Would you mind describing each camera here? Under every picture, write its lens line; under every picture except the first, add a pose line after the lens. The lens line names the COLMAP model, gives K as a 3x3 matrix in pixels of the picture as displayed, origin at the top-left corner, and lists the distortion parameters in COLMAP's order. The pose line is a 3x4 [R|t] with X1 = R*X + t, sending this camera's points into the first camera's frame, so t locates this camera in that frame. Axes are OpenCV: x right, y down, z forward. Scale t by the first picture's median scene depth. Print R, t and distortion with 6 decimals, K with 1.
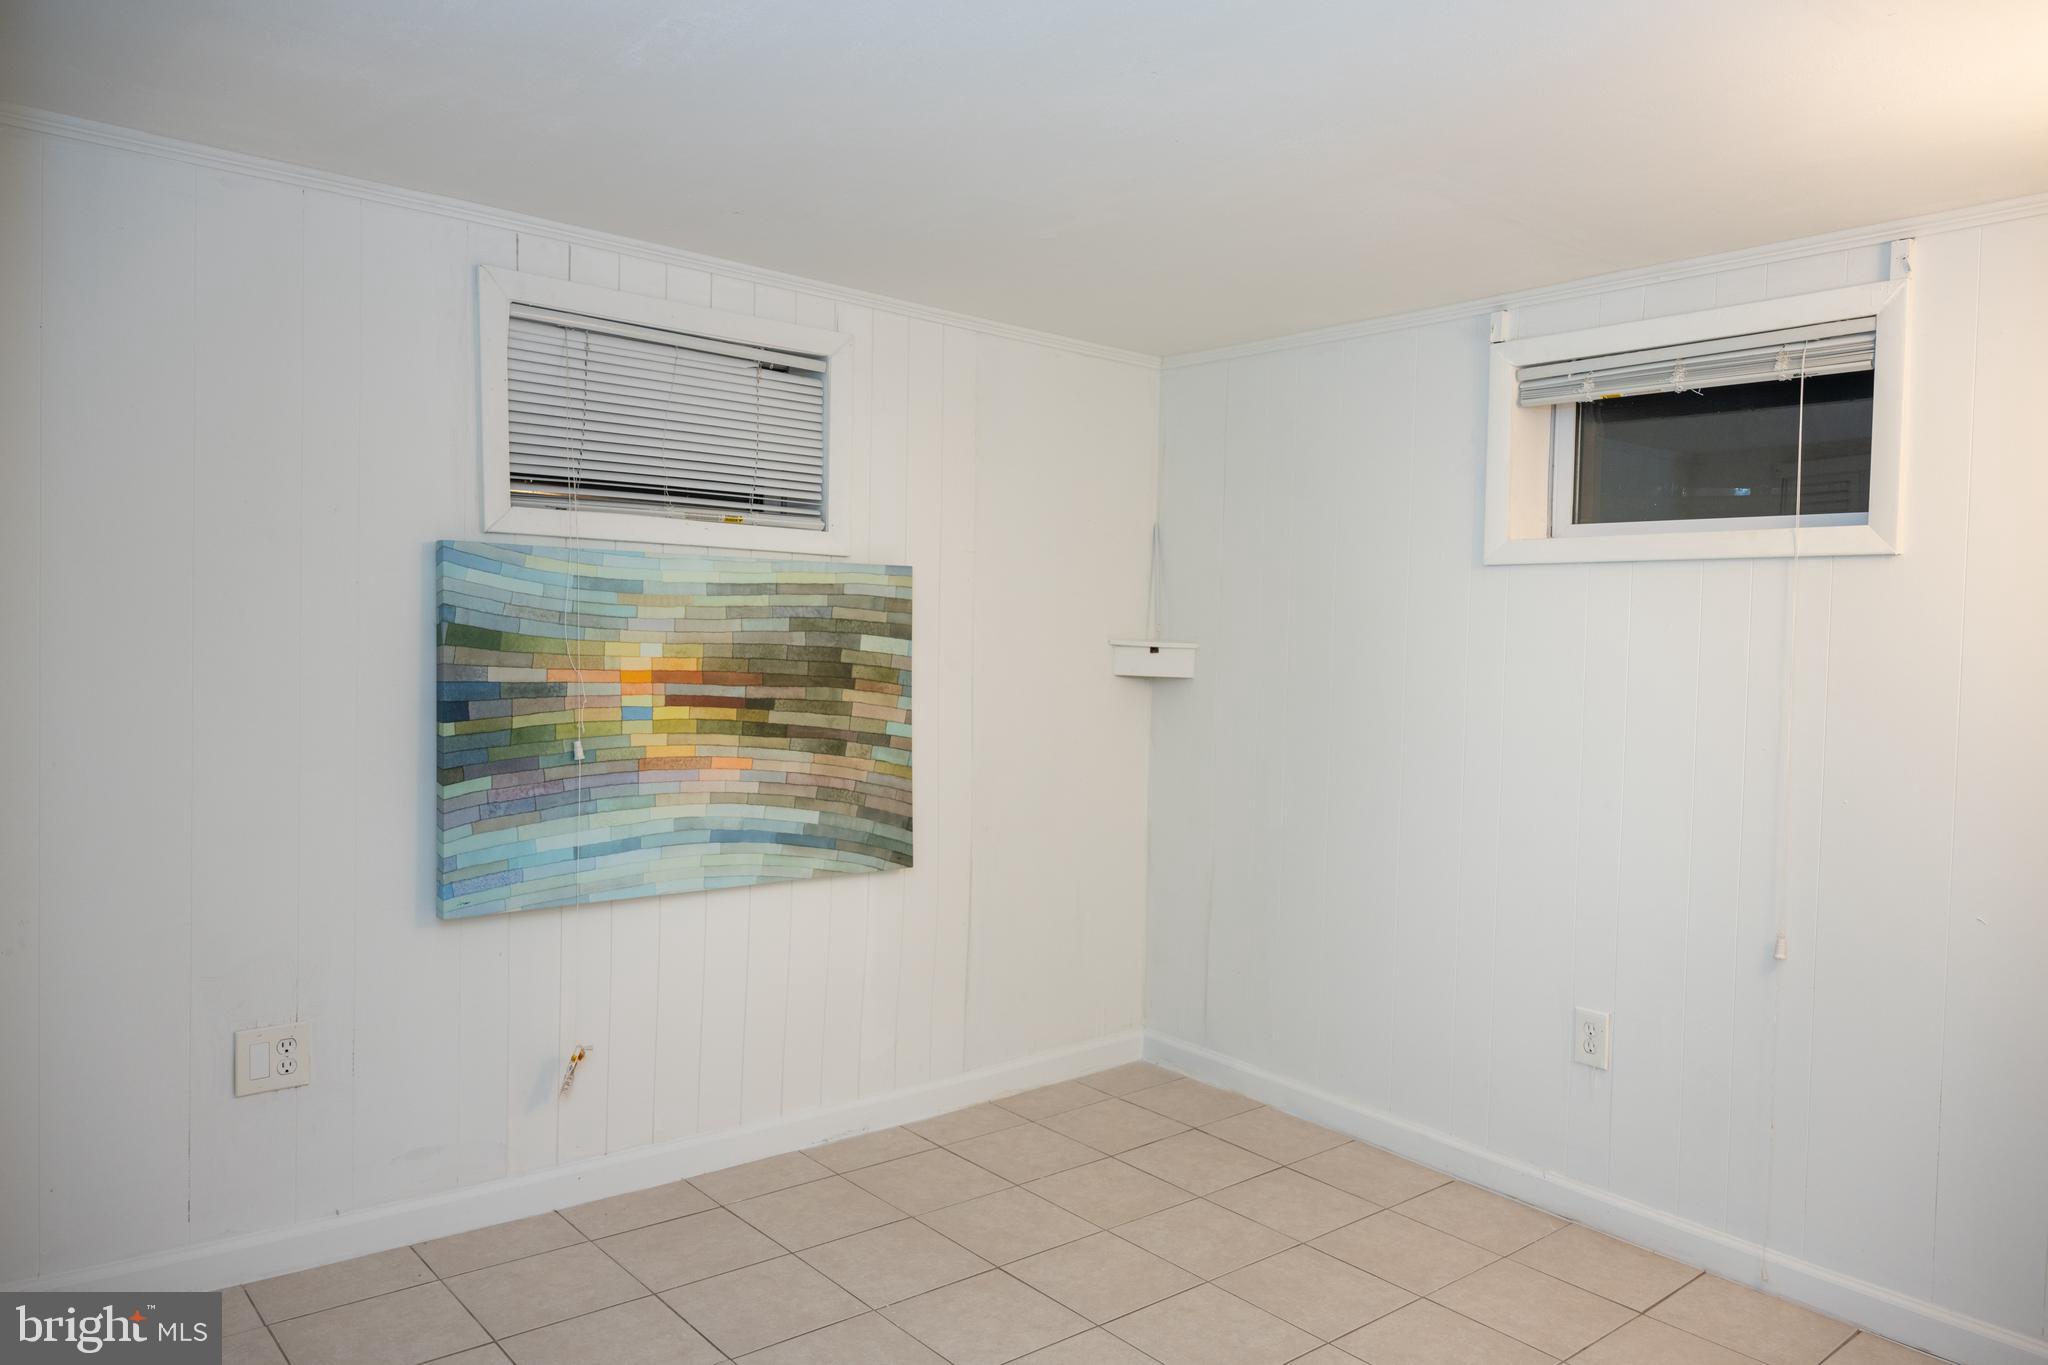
lens RADIAL K [[1428.7, 0, 1030.0], [0, 1428.7, 685.2], [0, 0, 1]] dist [-0.001034, -0.000334]
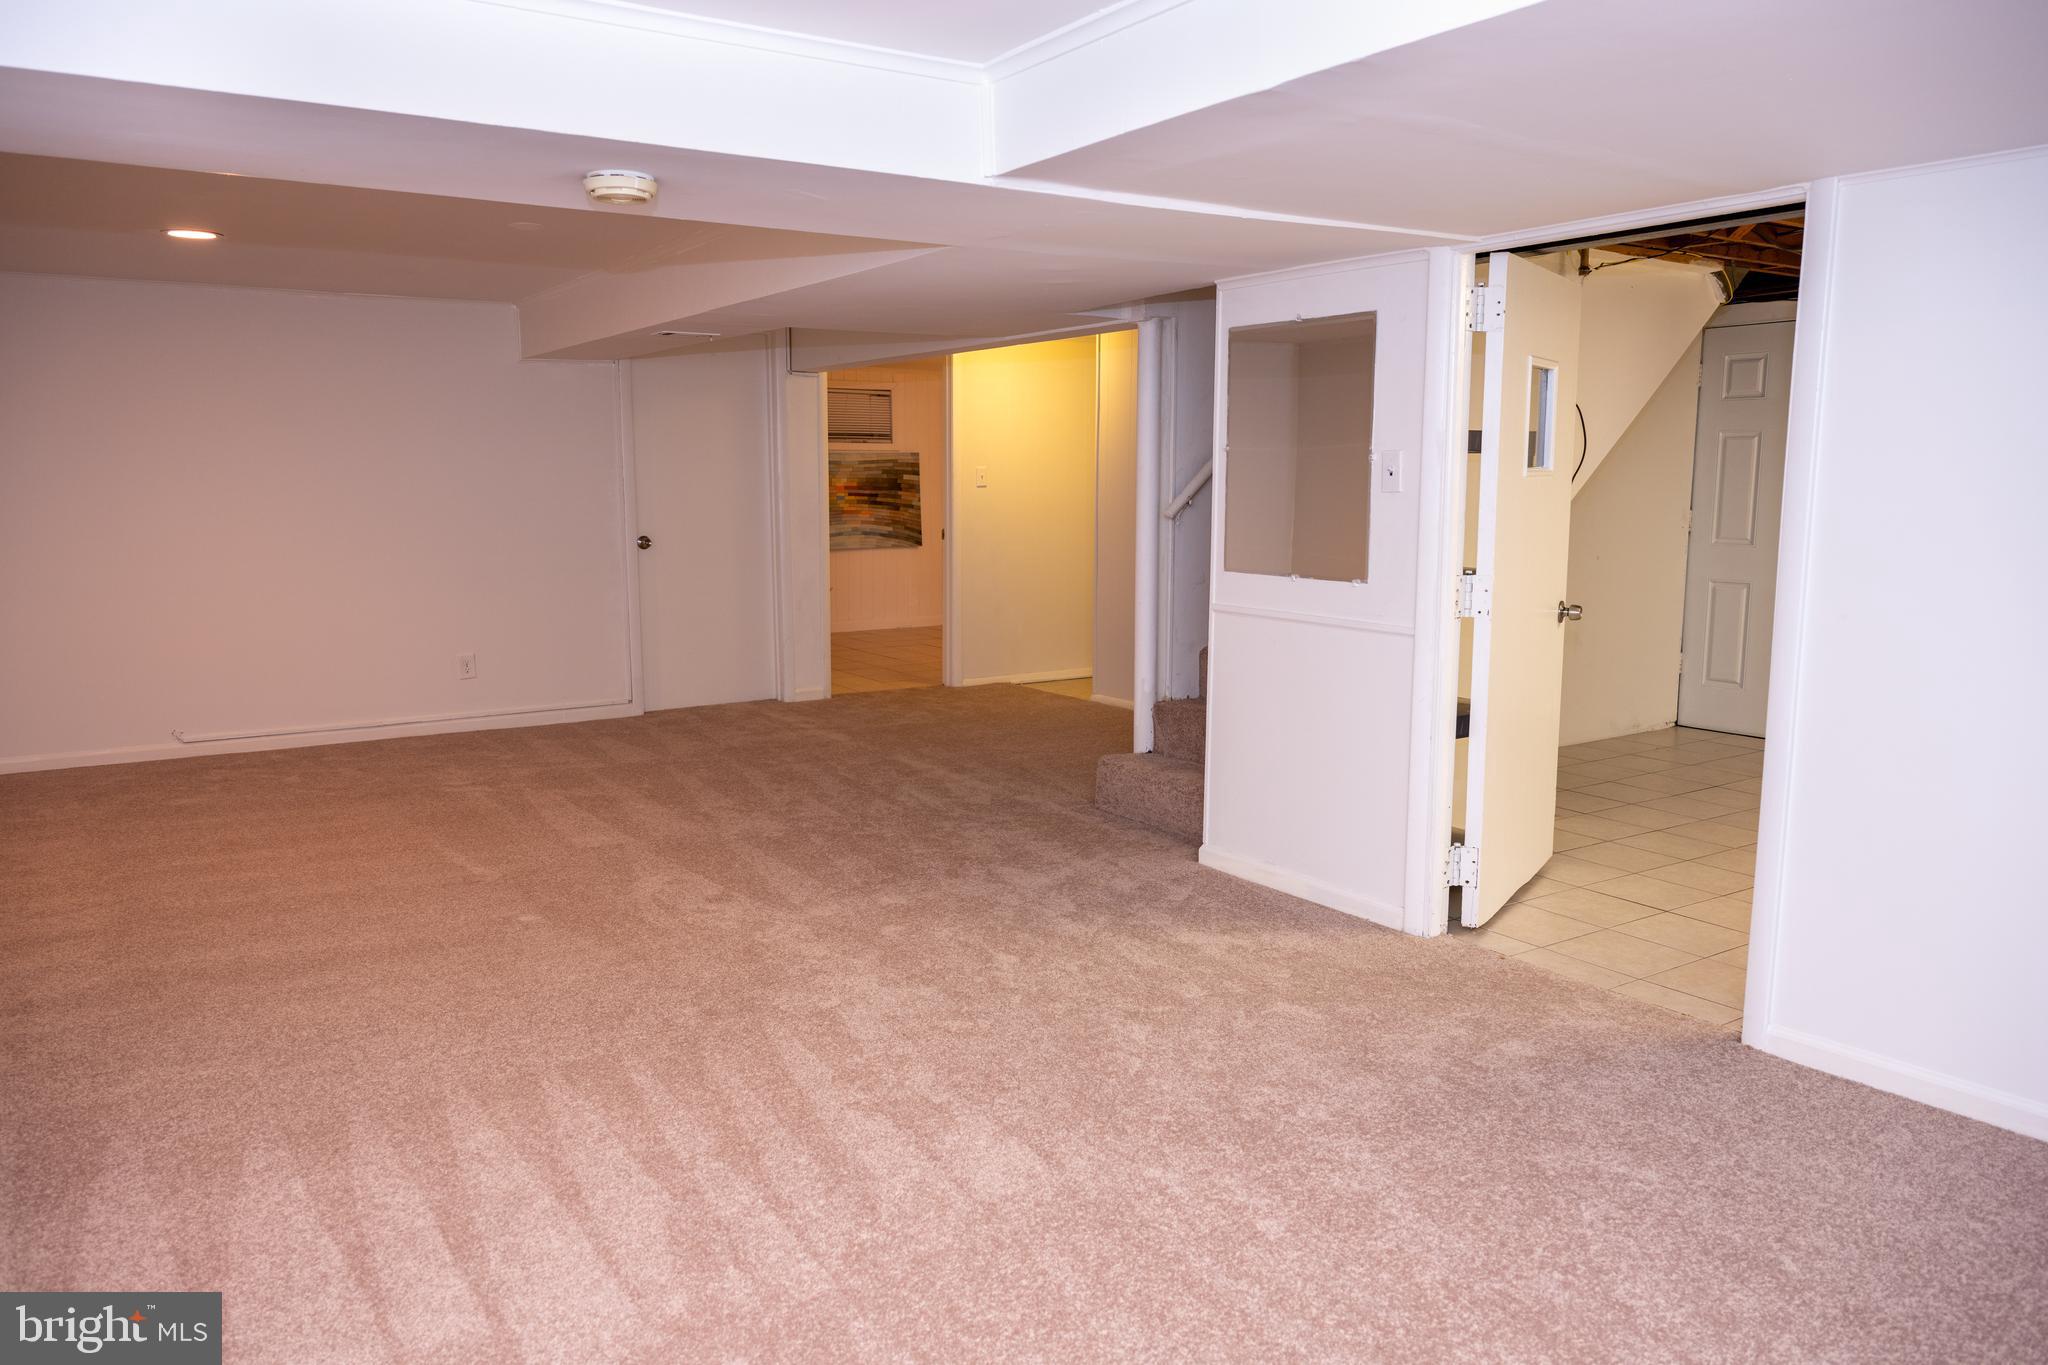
lens RADIAL K [[1428.7, 0, 1019.8], [0, 1428.7, 684.0], [0, 0, 1]] dist [-0.001034, -0.000334]
pose [[0.995823, -0.007275, -0.091012, 0.457632], [0.018270, 0.992537, 0.120564, 0.053757], [0.089456, -0.121723, 0.988525, -2.361007]]
